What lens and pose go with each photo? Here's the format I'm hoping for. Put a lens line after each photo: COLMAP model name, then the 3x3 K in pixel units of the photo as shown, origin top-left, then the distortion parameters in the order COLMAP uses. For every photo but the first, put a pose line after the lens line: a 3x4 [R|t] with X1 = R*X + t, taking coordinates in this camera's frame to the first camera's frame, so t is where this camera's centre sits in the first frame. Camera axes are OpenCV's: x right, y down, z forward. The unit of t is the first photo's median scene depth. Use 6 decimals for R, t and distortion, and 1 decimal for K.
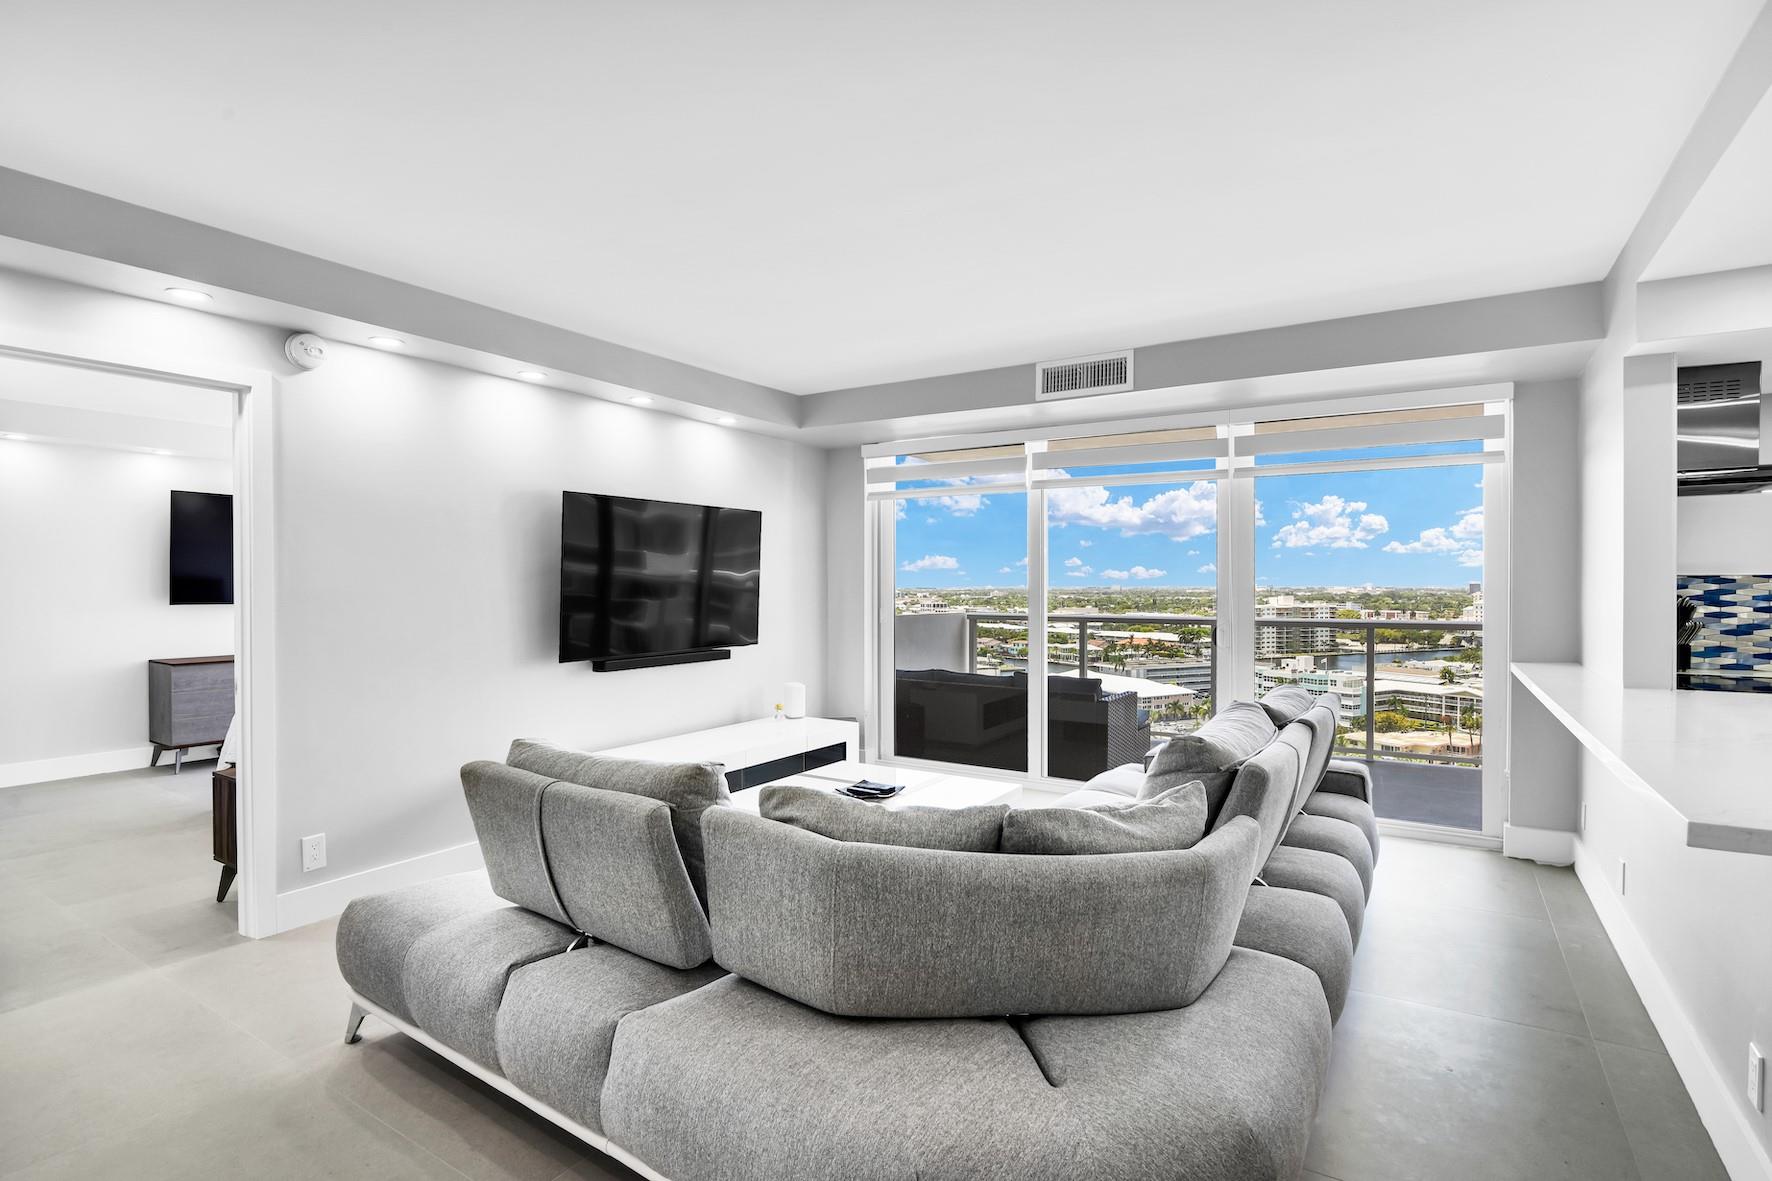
lens RADIAL K [[864.7, 0, 886.0], [0, 864.7, 590.5], [0, 0, 1]] dist [-0.012570, -0.000070]
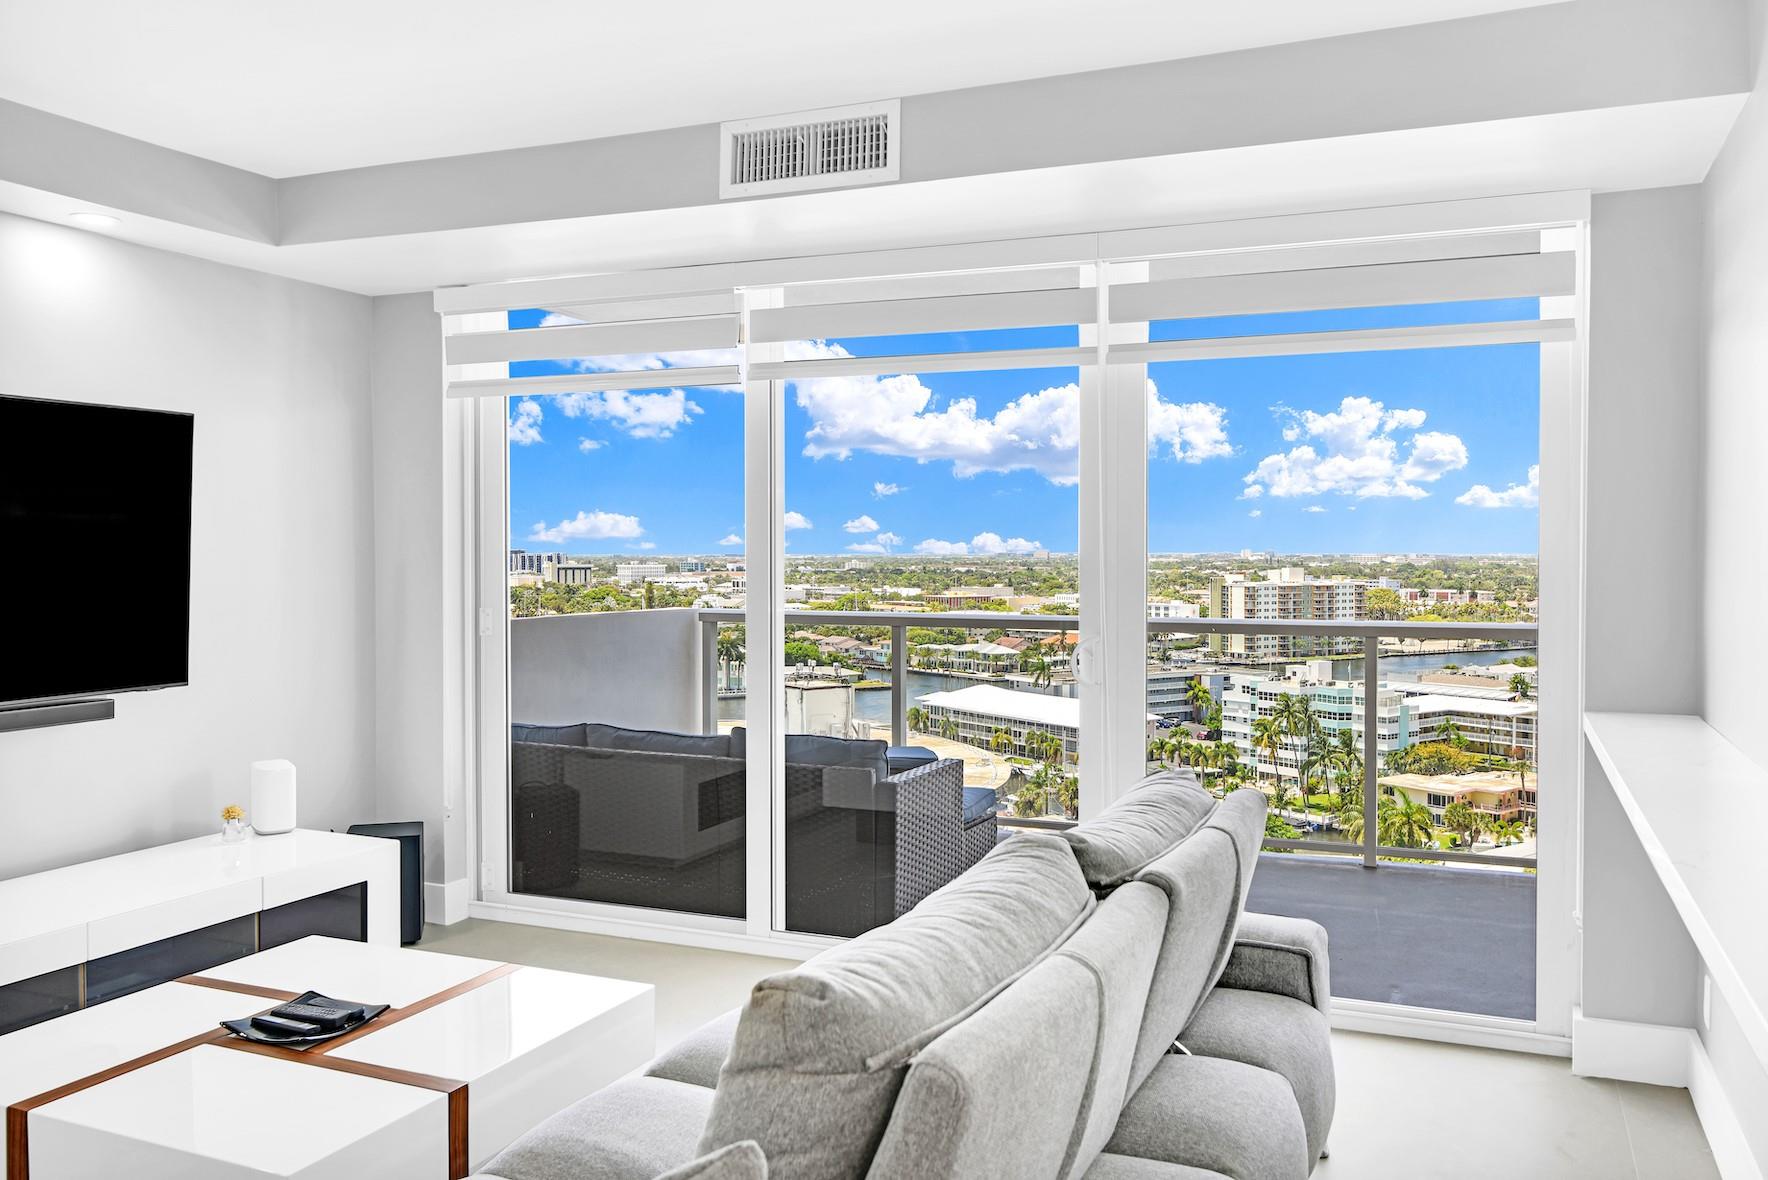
lens RADIAL K [[1394.5, 0, 906.7], [0, 1394.5, 562.9], [0, 0, 1]] dist [-0.003679, -0.004305]
pose [[0.986762, -0.000785, 0.162175, 0.112448], [0.000398, 0.999997, 0.002415, -0.007969], [-0.162176, -0.002318, 0.986759, 0.139796]]
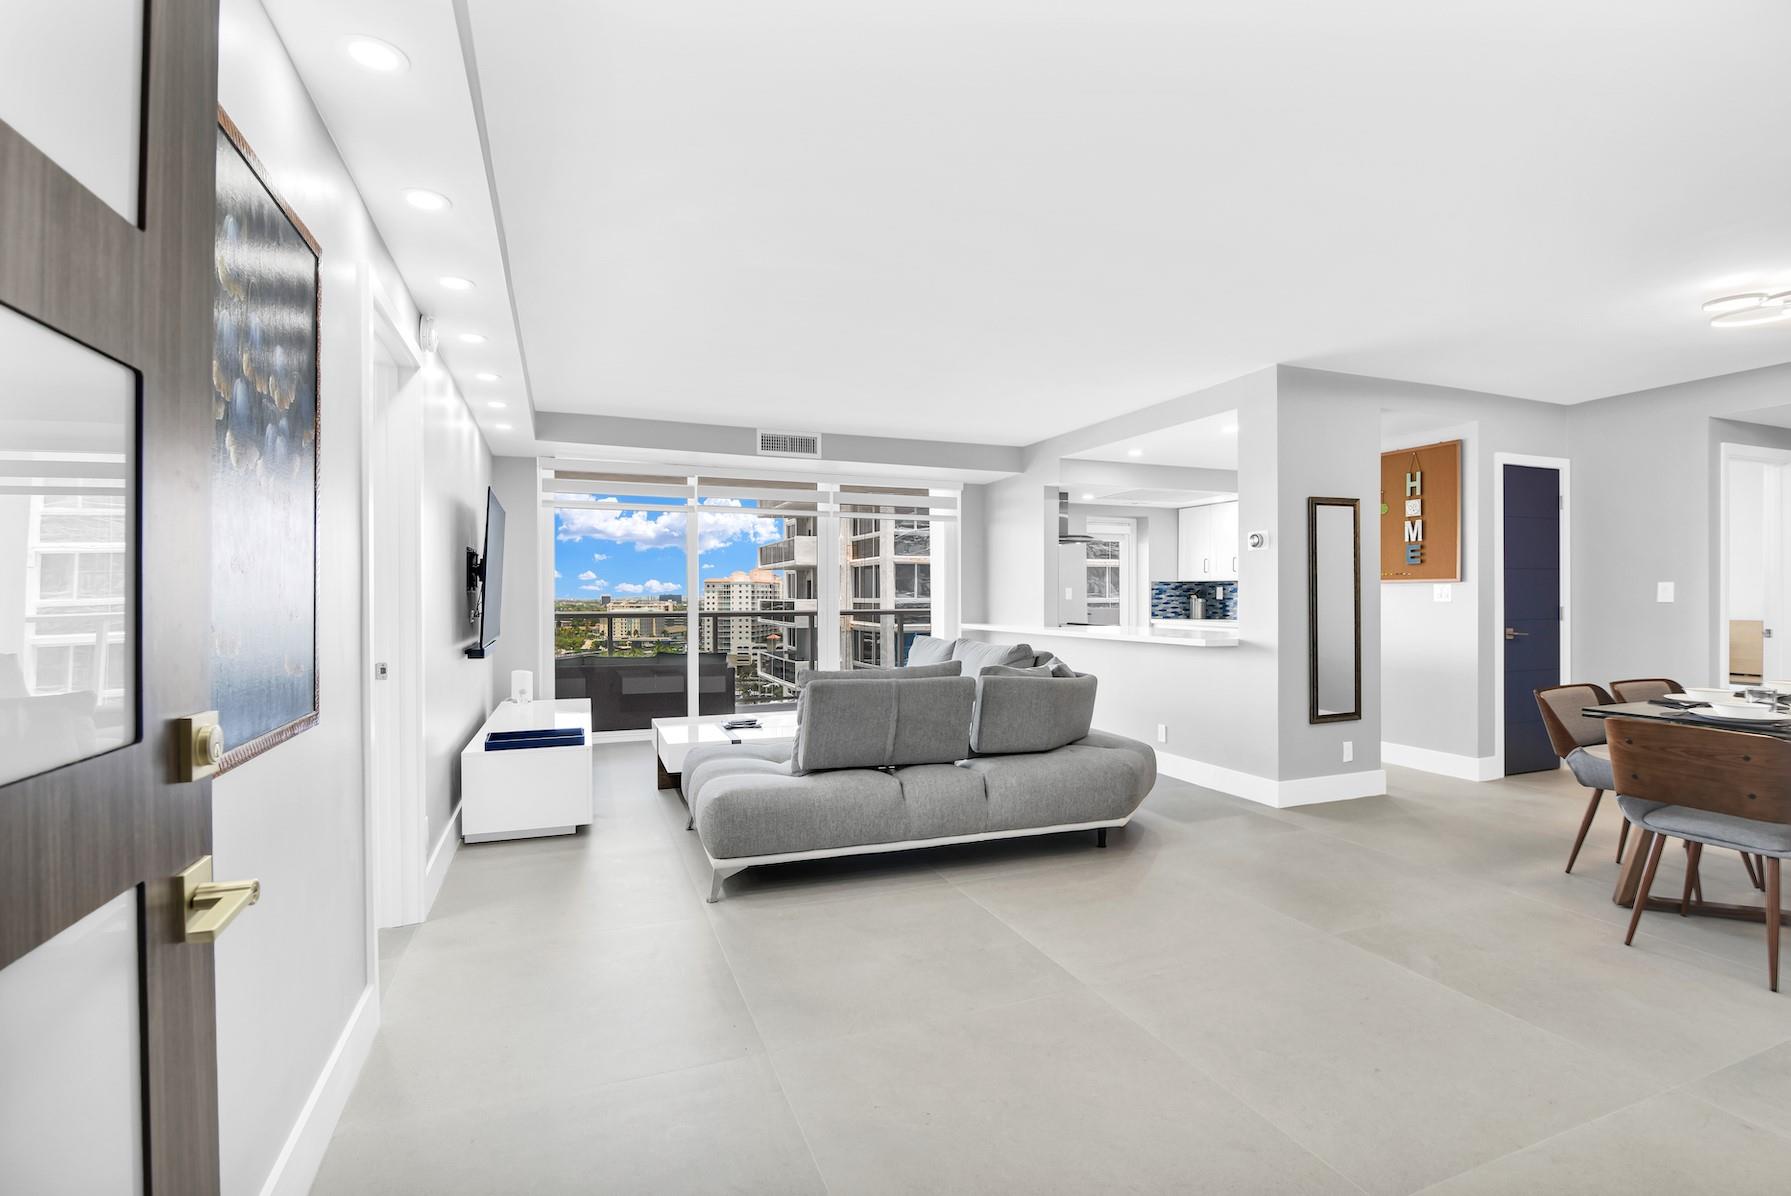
lens RADIAL K [[842.8, 0, 895.5], [0, 842.8, 598.0], [0, 0, 1]] dist [-0.001048, -0.000041]
pose [[0.593038, 0.001117, 0.805173, -0.626842], [0.005937, 0.999966, -0.005760, 0.024195], [-0.805152, 0.008196, 0.593011, -0.021611]]
